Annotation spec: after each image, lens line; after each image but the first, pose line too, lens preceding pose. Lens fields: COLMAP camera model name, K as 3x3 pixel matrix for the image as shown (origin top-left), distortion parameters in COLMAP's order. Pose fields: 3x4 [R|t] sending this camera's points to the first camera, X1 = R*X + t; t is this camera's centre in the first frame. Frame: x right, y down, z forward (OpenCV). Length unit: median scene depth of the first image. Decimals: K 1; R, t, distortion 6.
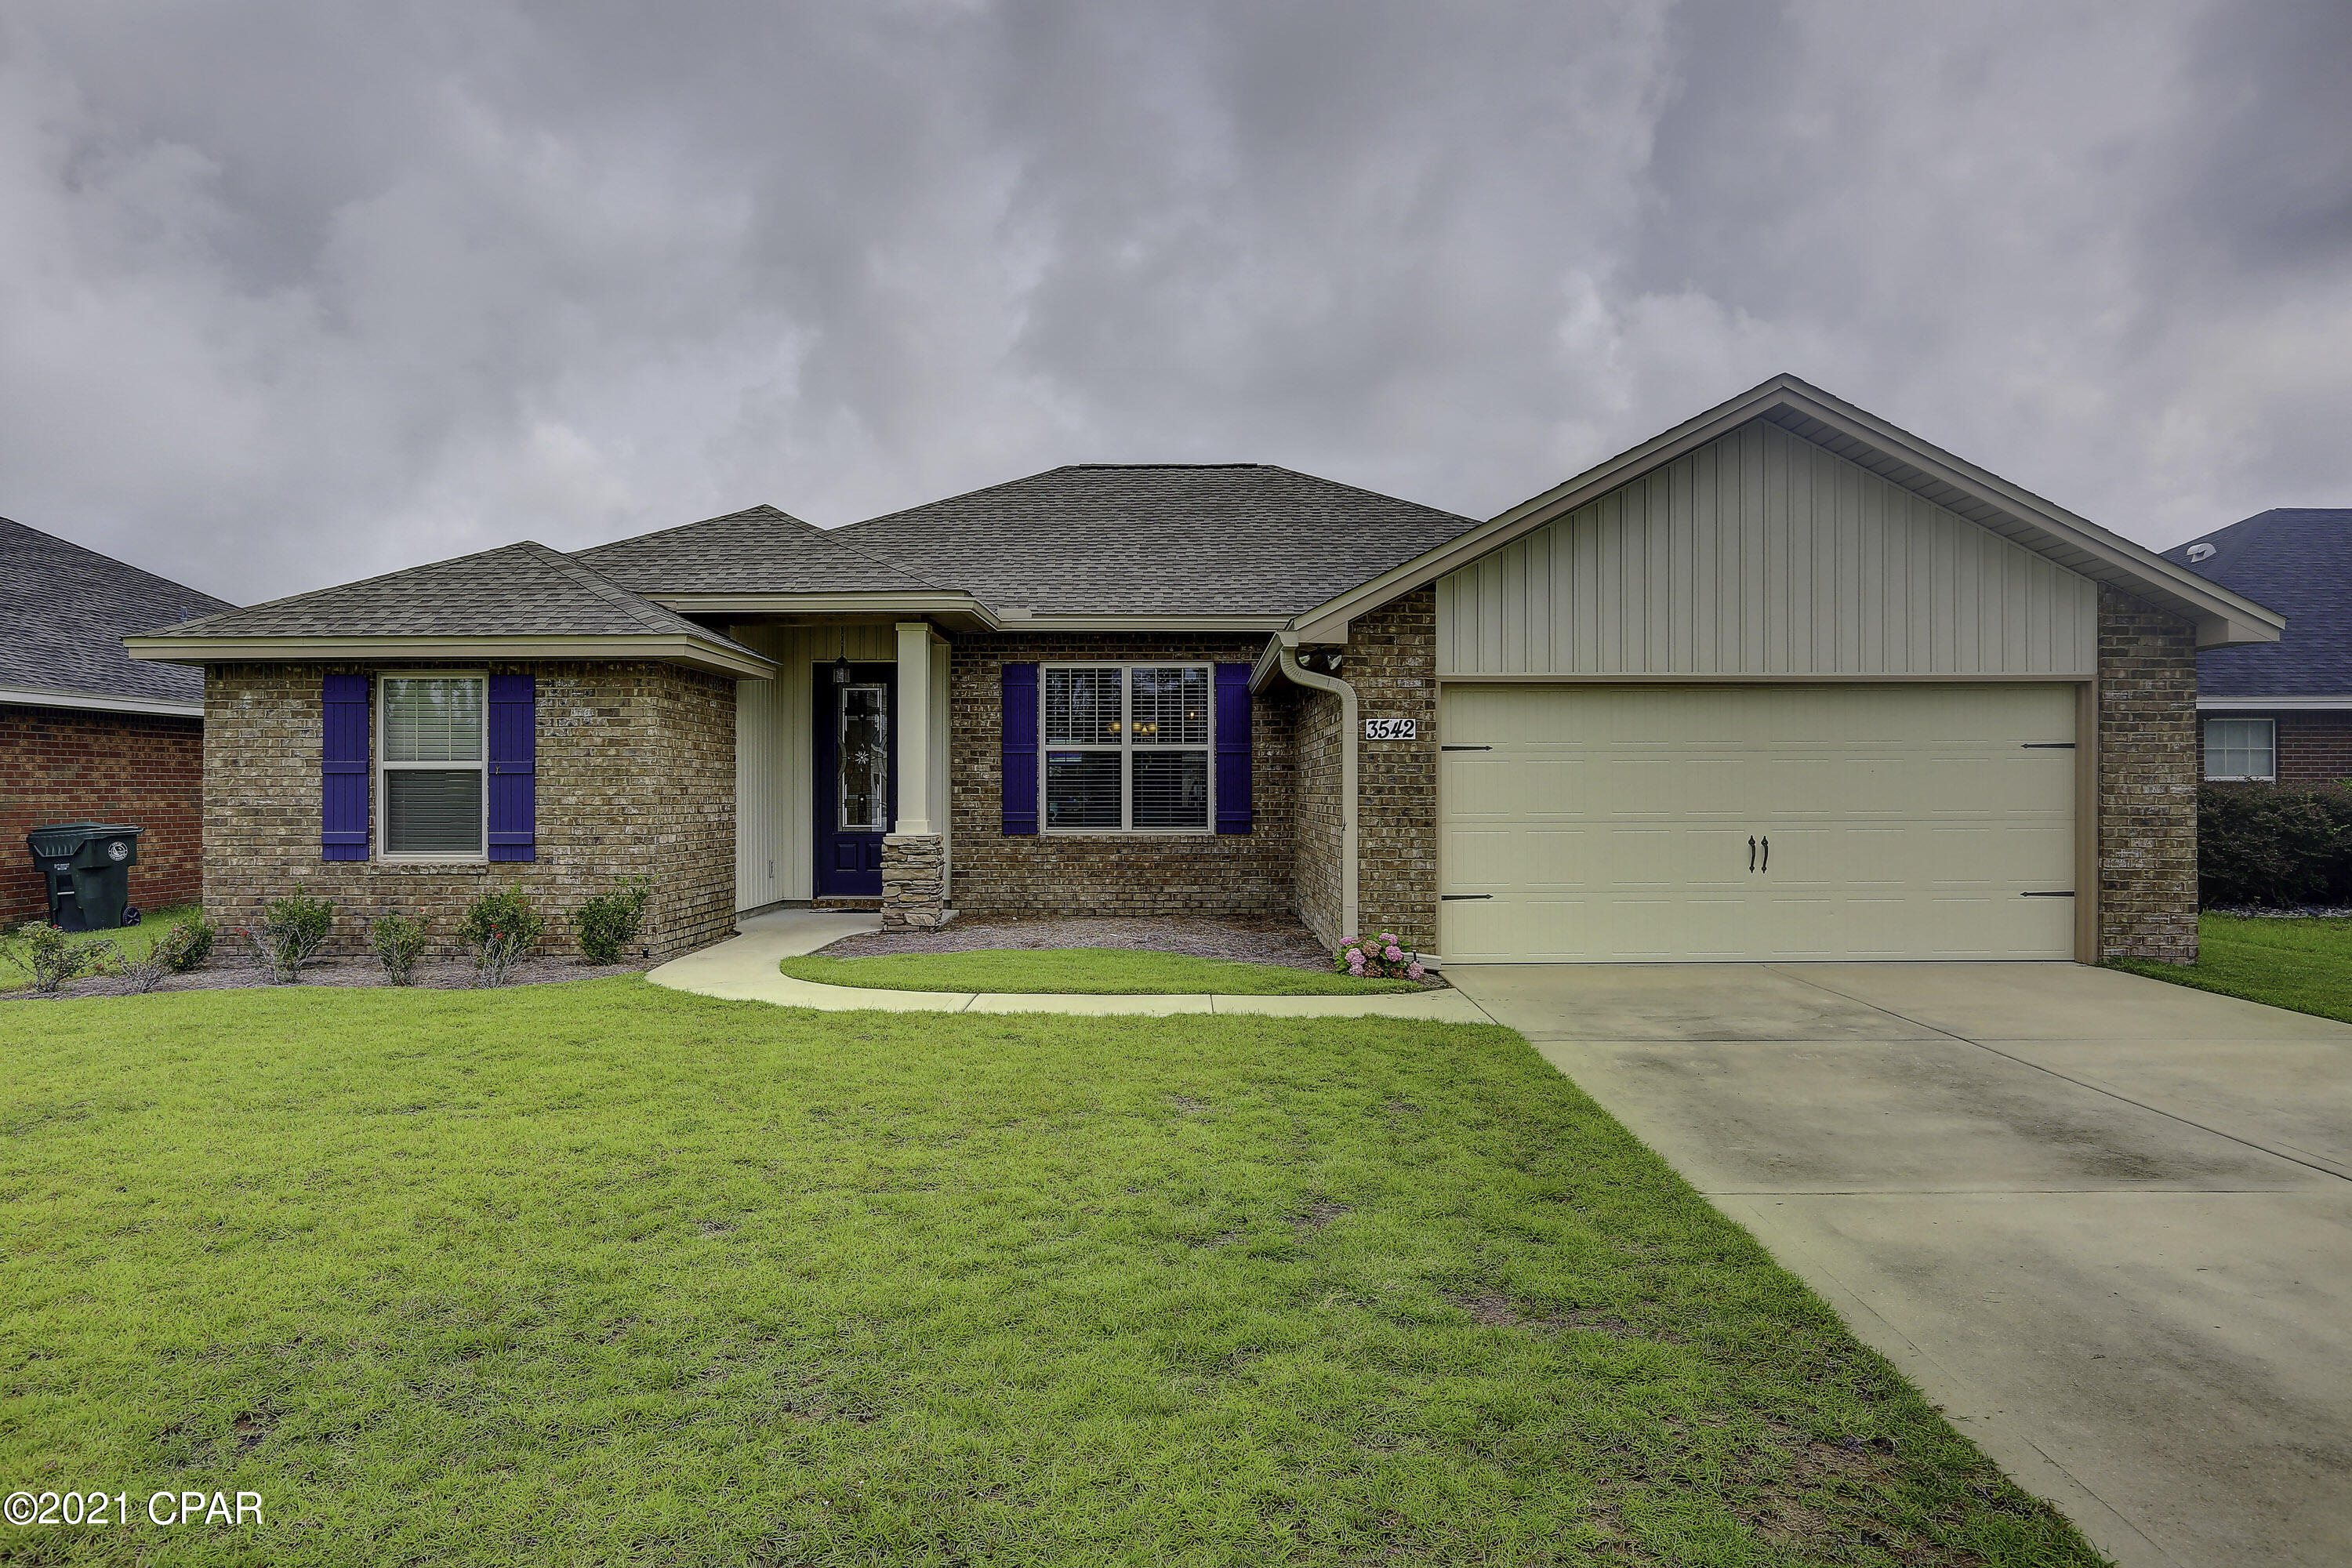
lens RADIAL K [[1559.6, 0, 1168.0], [0, 1559.6, 788.7], [0, 0, 1]] dist [-0.042924, 0.008948]
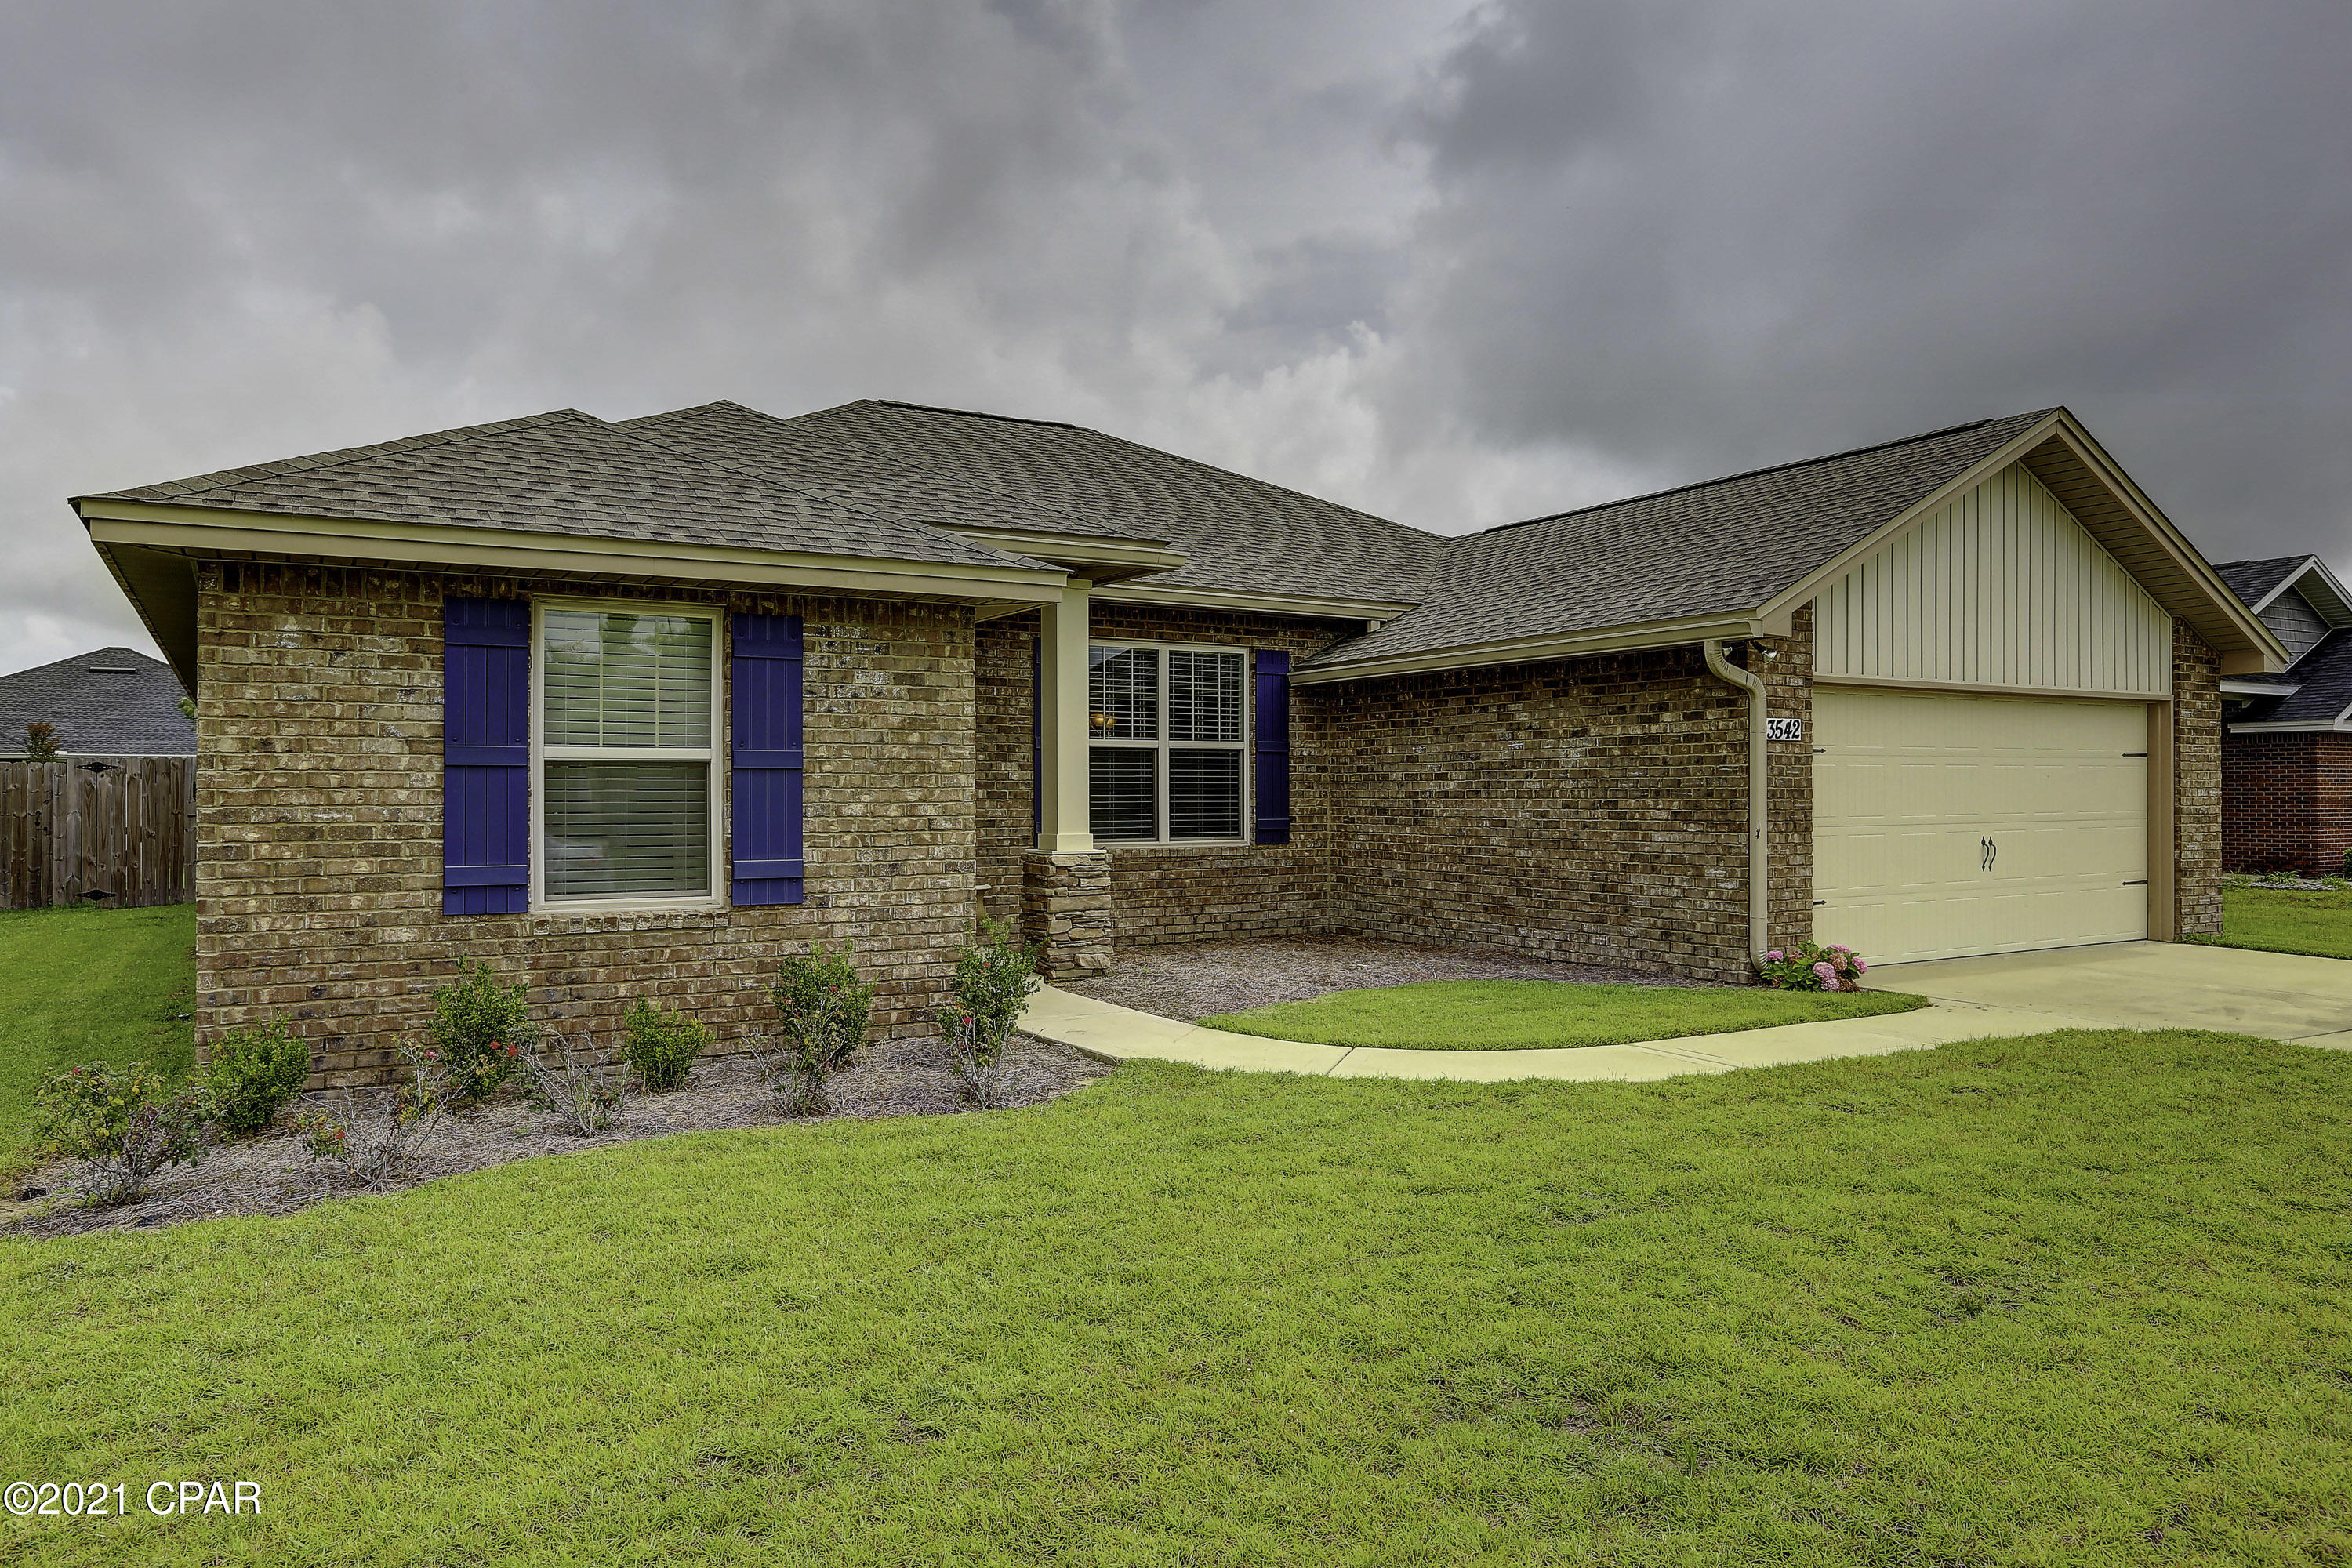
lens RADIAL K [[1590.0, 0, 1173.5], [0, 1590.0, 792.7], [0, 0, 1]] dist [-0.036911, 0.004846]
pose [[0.852235, 0.000046, 0.523159, -0.624639], [0.000494, 0.999999, -0.000893, 0.000986], [-0.523158, 0.001019, 0.852235, 0.349139]]
